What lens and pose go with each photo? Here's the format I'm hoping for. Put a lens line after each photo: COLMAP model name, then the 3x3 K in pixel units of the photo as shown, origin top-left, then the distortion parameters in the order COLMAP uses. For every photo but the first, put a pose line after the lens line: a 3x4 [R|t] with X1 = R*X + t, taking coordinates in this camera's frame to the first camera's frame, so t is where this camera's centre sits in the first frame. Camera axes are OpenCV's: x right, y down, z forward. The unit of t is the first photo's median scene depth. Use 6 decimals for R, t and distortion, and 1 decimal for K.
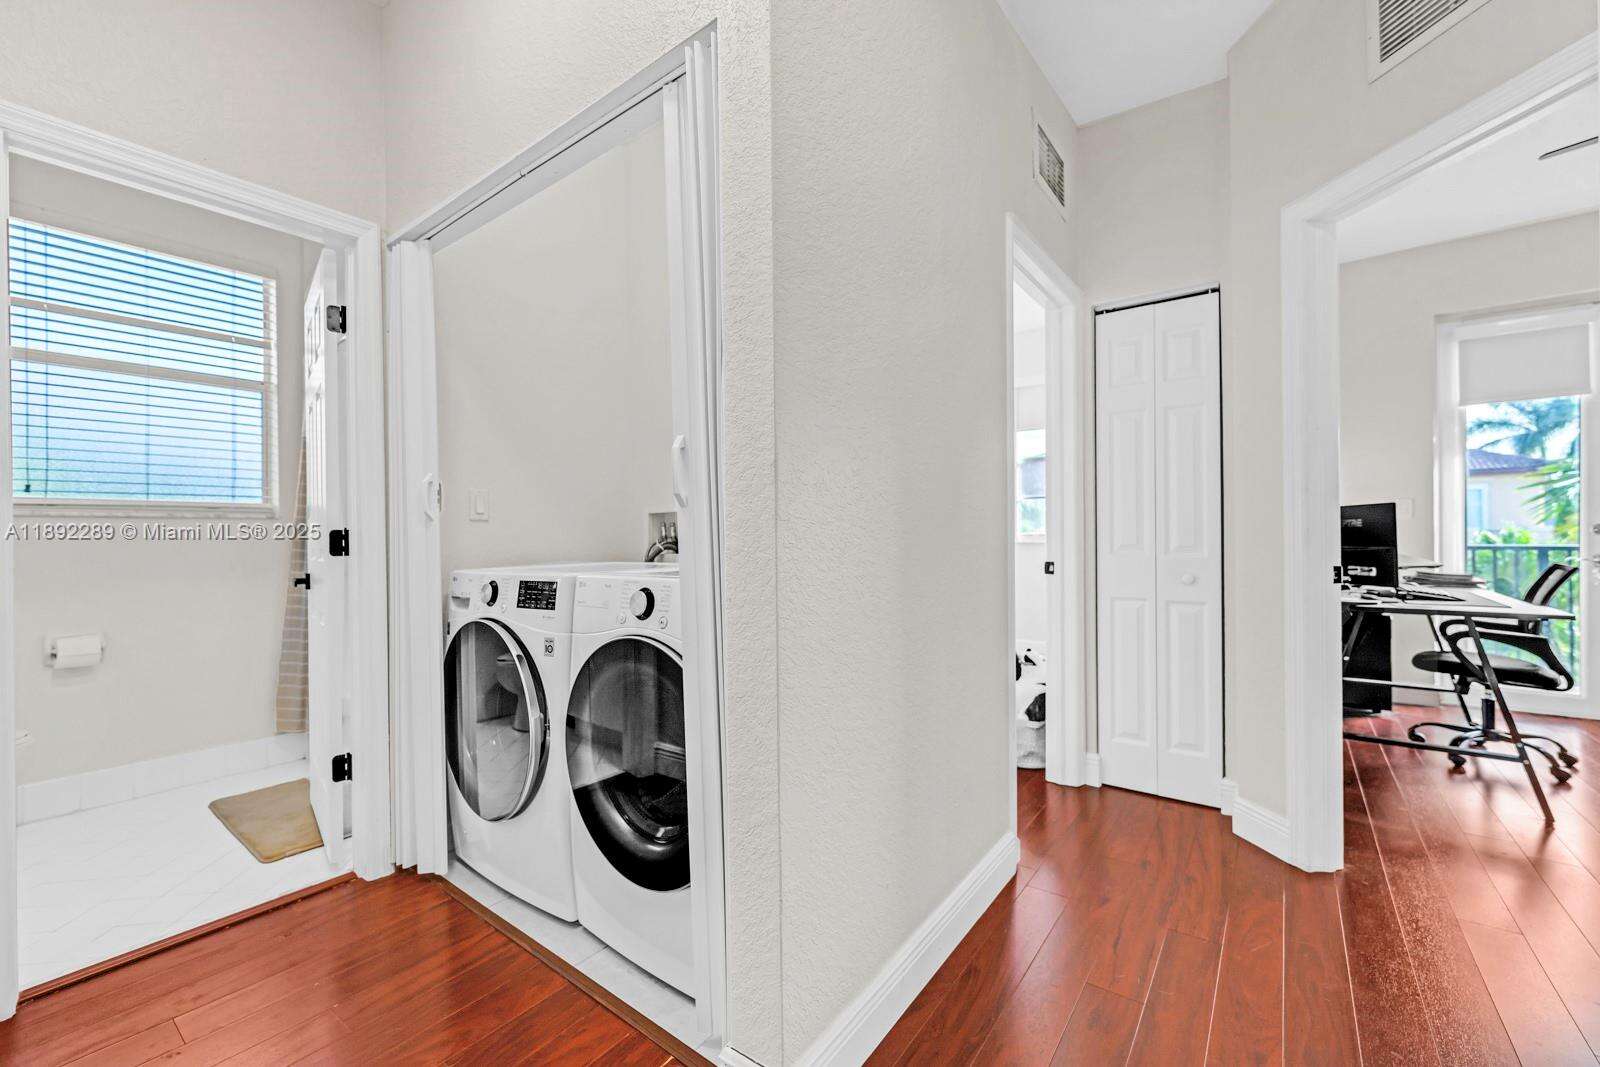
lens RADIAL K [[646.9, 0, 786.6], [0, 646.9, 525.4], [0, 0, 1]] dist [-0.002418, -0.000120]
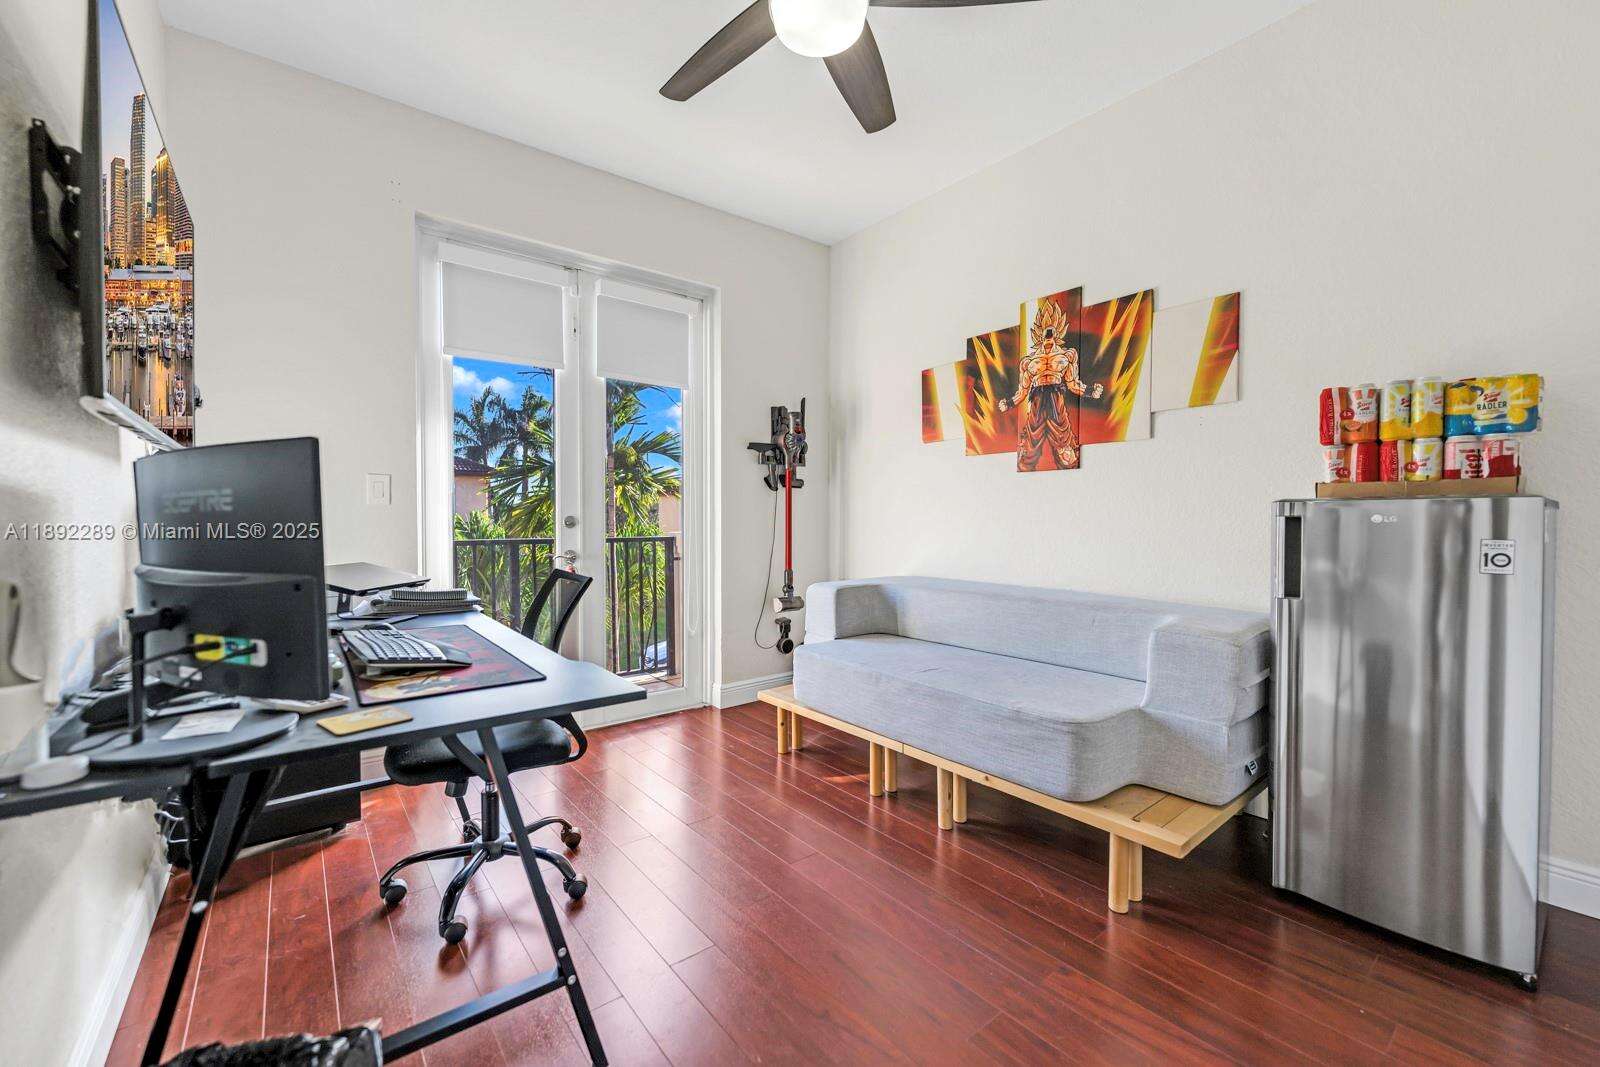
lens RADIAL K [[646.9, 0, 803.9], [0, 646.9, 530.8], [0, 0, 1]] dist [-0.002418, -0.000120]
pose [[0.240611, -0.013348, 0.970530, 0.548815], [-0.001937, 0.999897, 0.014232, 0.005037], [-0.970620, -0.005305, 0.240560, 0.547607]]
